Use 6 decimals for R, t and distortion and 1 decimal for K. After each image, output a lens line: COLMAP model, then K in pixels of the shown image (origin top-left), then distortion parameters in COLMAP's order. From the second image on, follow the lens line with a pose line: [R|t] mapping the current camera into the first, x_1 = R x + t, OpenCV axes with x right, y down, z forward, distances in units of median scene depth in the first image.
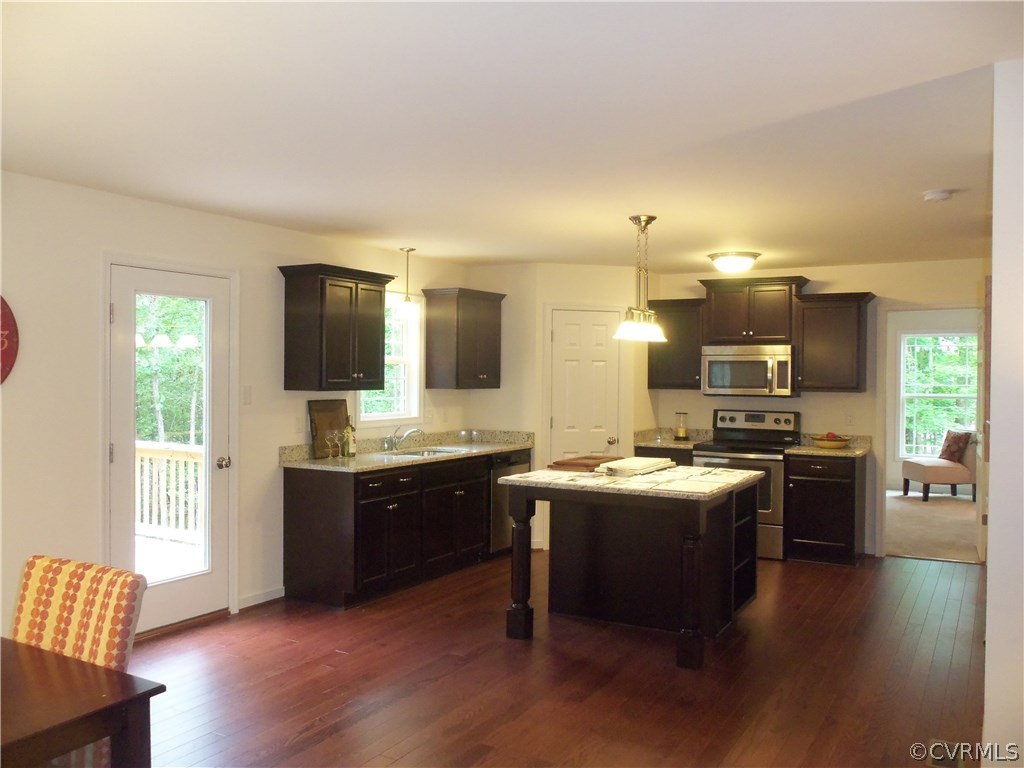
lens RADIAL K [[871.8, 0, 506.8], [0, 871.8, 385.3], [0, 0, 1]] dist [-0.026898, 0.007322]
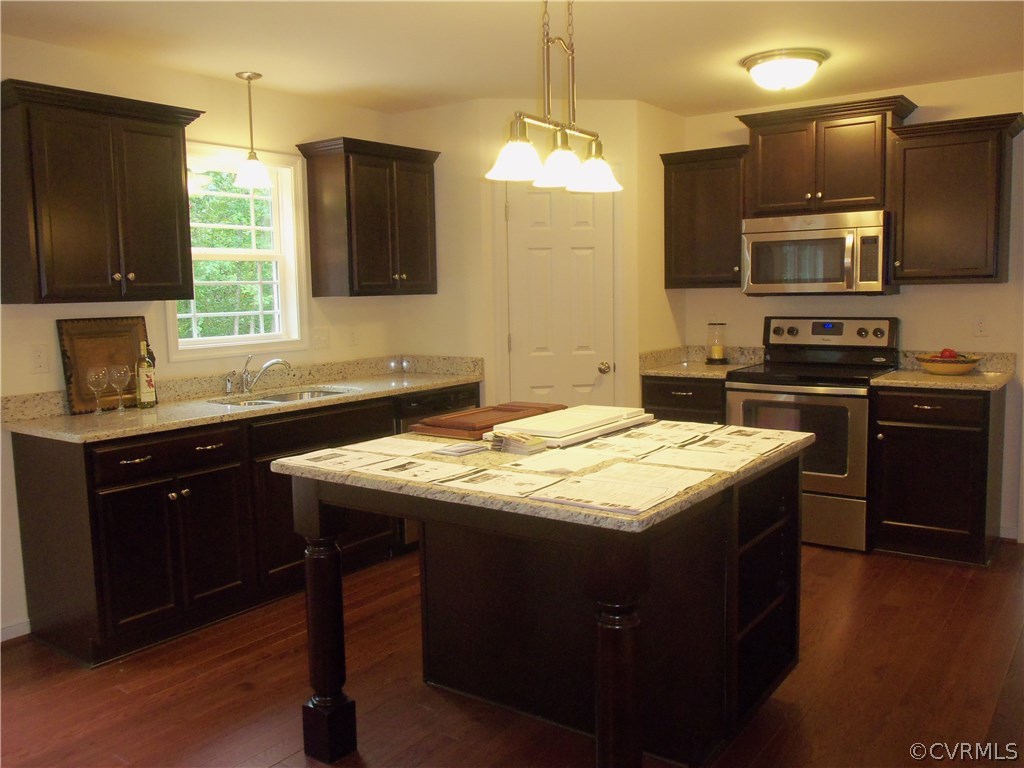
lens RADIAL K [[871.8, 0, 519.7], [0, 871.8, 380.8], [0, 0, 1]] dist [-0.026898, 0.007322]
pose [[0.994215, -0.018718, -0.105764, 0.136870], [0.028540, 0.995337, 0.092135, 0.011024], [0.103547, -0.094620, 0.990114, 0.361160]]
